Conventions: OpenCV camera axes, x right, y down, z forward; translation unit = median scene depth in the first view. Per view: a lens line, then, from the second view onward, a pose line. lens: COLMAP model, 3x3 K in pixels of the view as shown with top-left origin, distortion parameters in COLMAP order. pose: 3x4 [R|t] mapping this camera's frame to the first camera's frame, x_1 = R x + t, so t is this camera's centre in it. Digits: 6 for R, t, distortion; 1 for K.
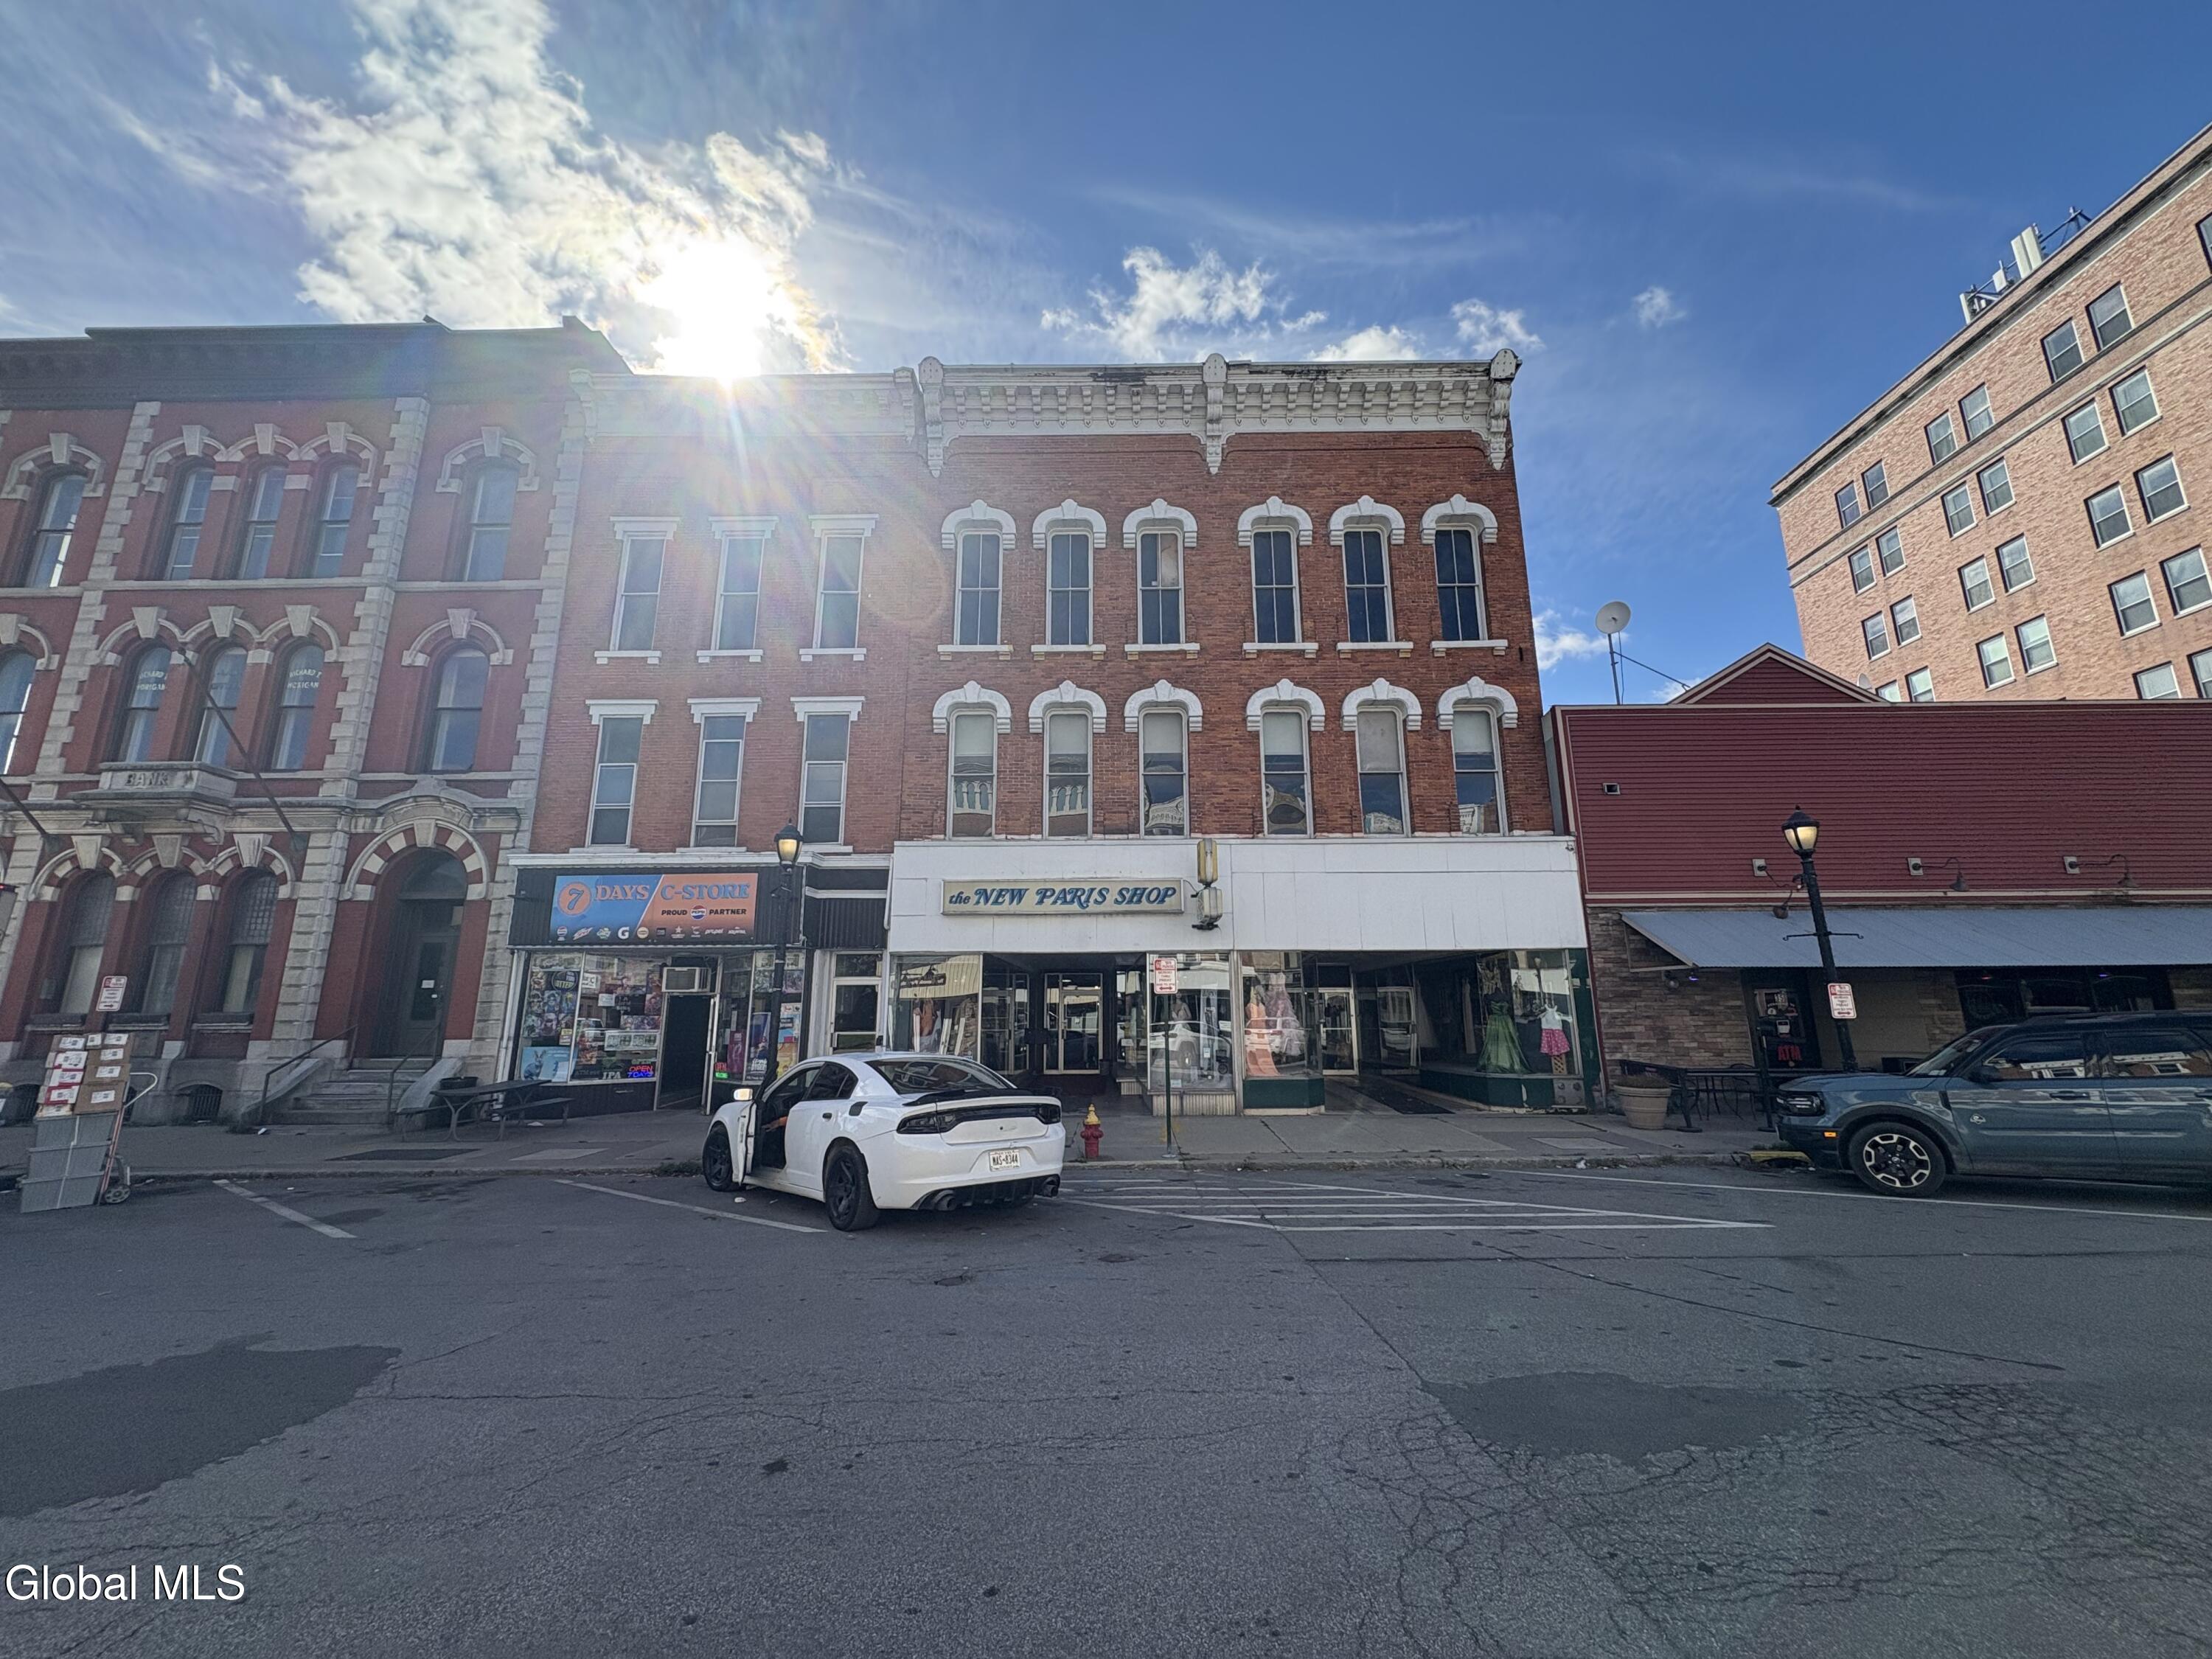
lens RADIAL K [[873.2, 0, 1113.3], [0, 873.2, 825.0], [0, 0, 1]] dist [0.000178, 0.000076]
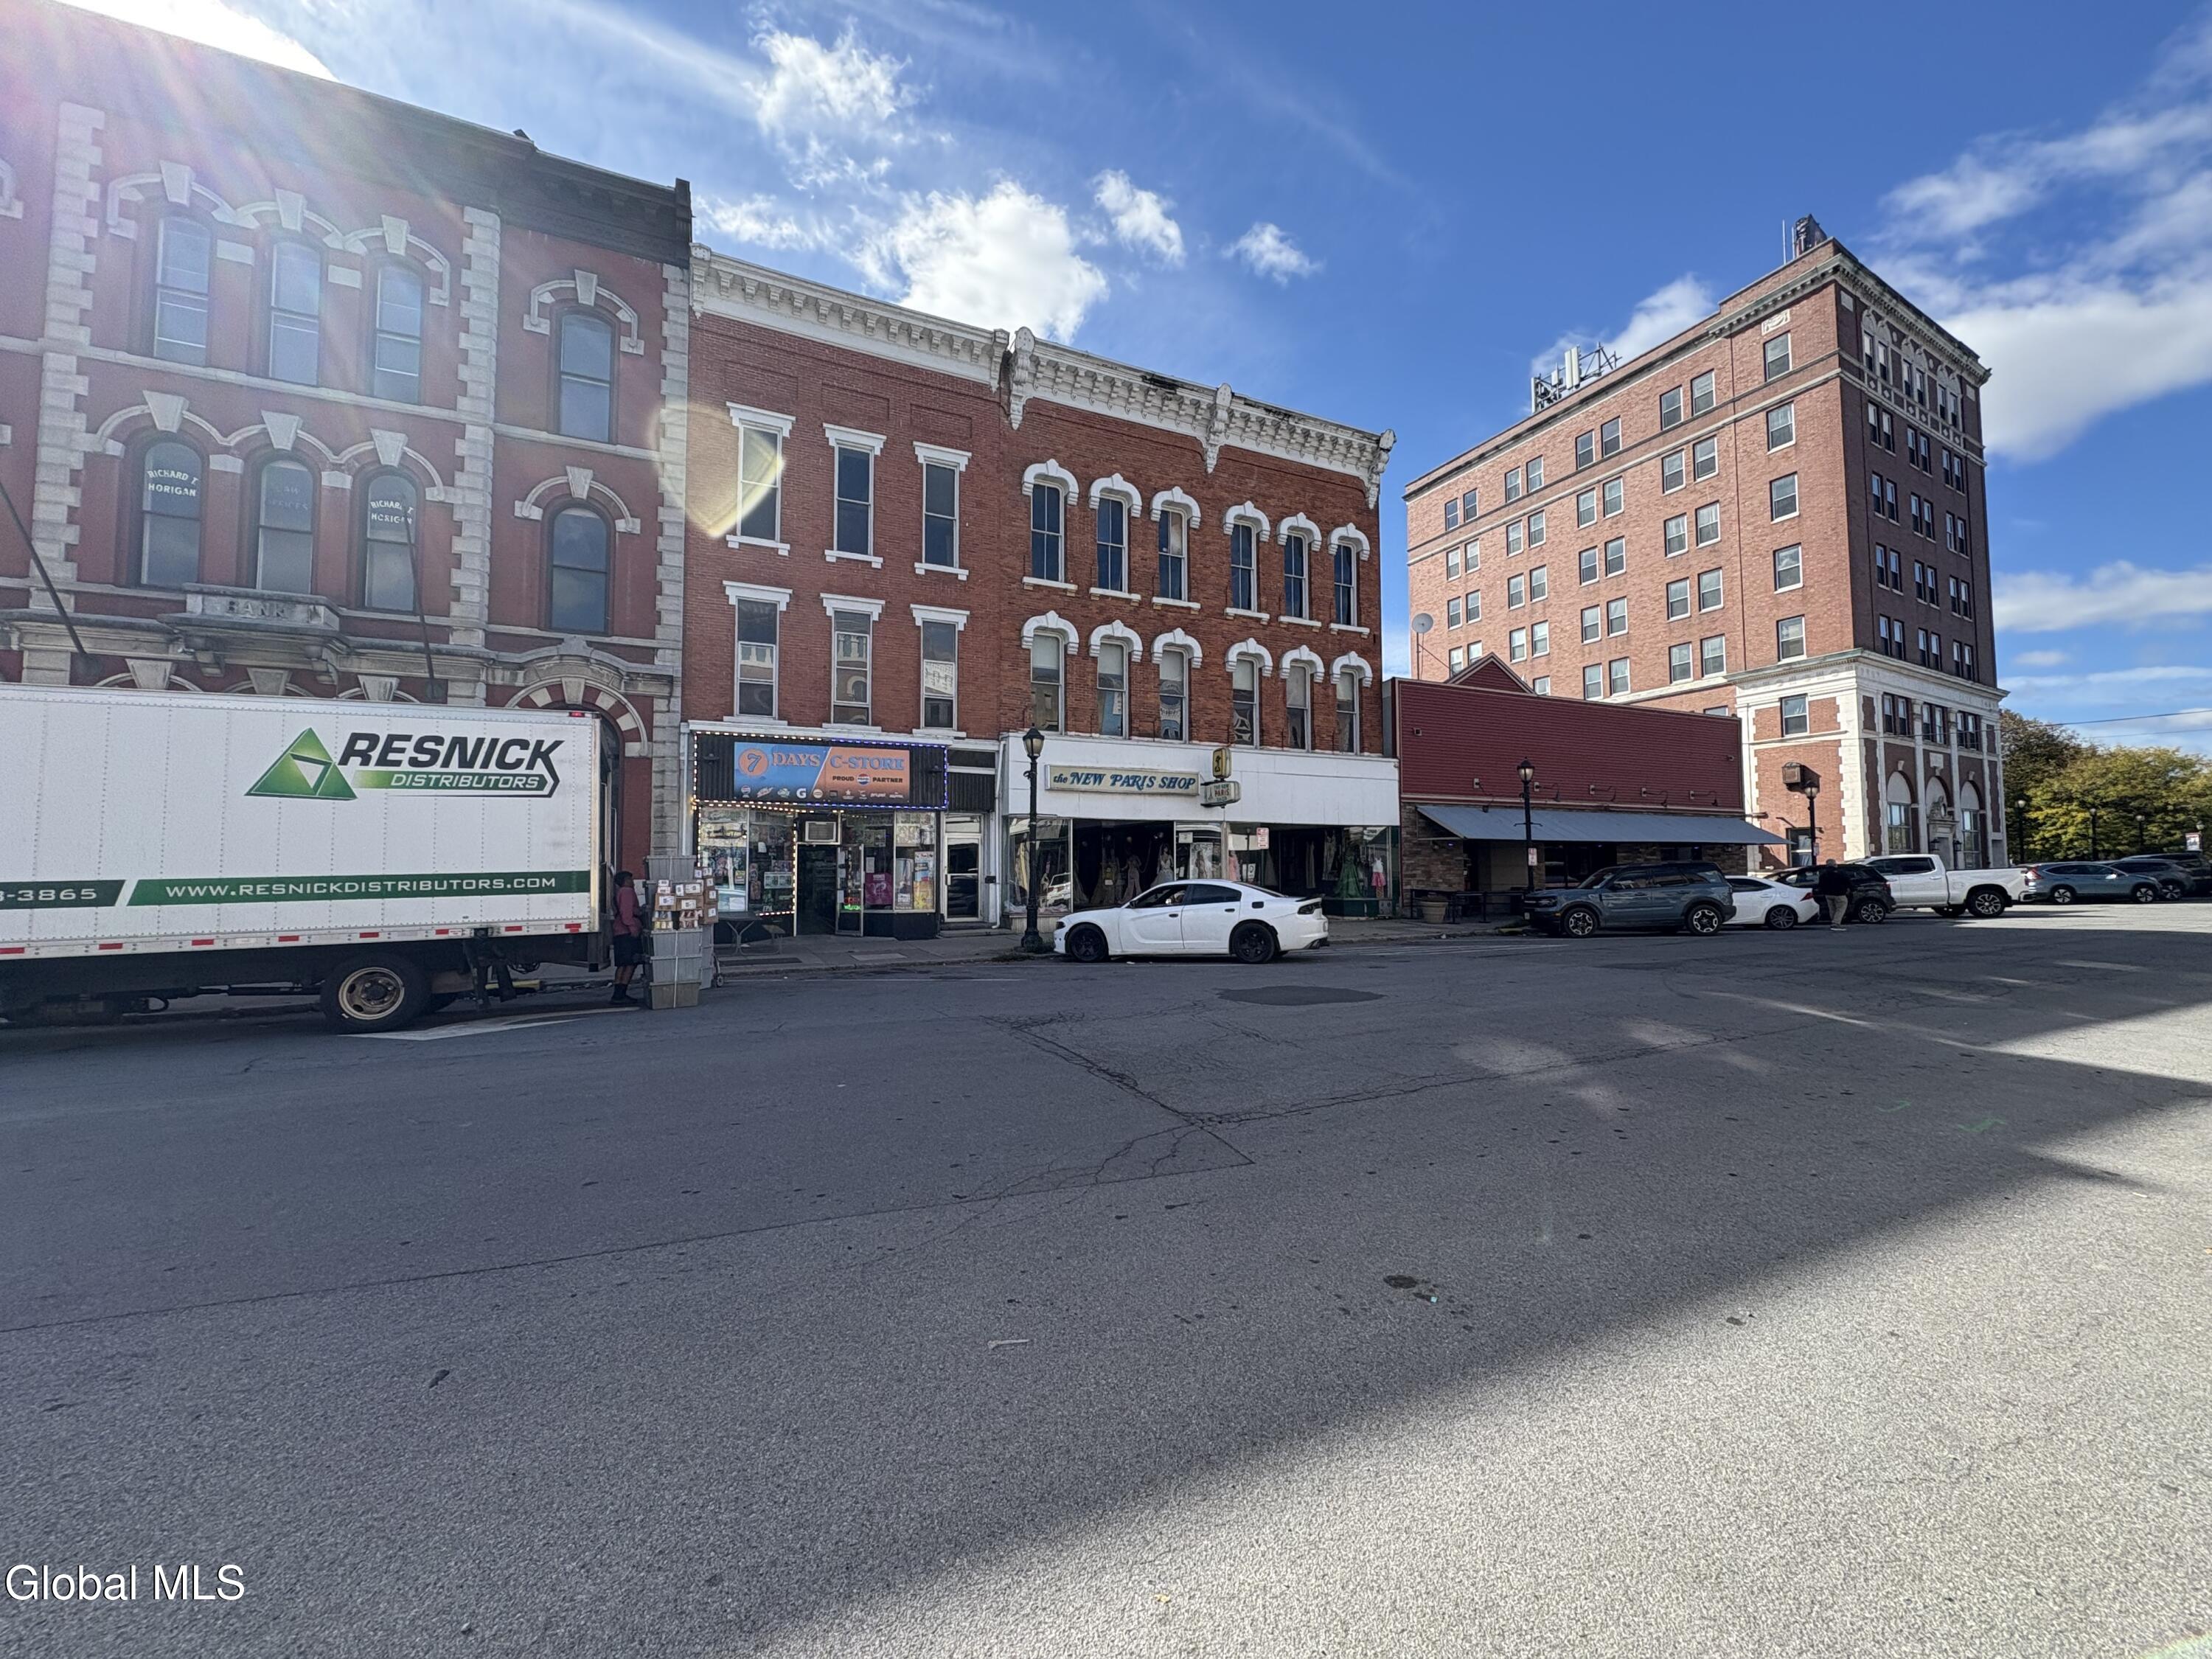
lens RADIAL K [[873.2, 0, 1113.3], [0, 873.2, 825.0], [0, 0, 1]] dist [0.000178, 0.000076]
pose [[0.897431, 0.025477, 0.440418, -0.665935], [-0.096137, 0.985631, 0.138882, -0.040801], [-0.430551, -0.166978, 0.886986, -0.255606]]
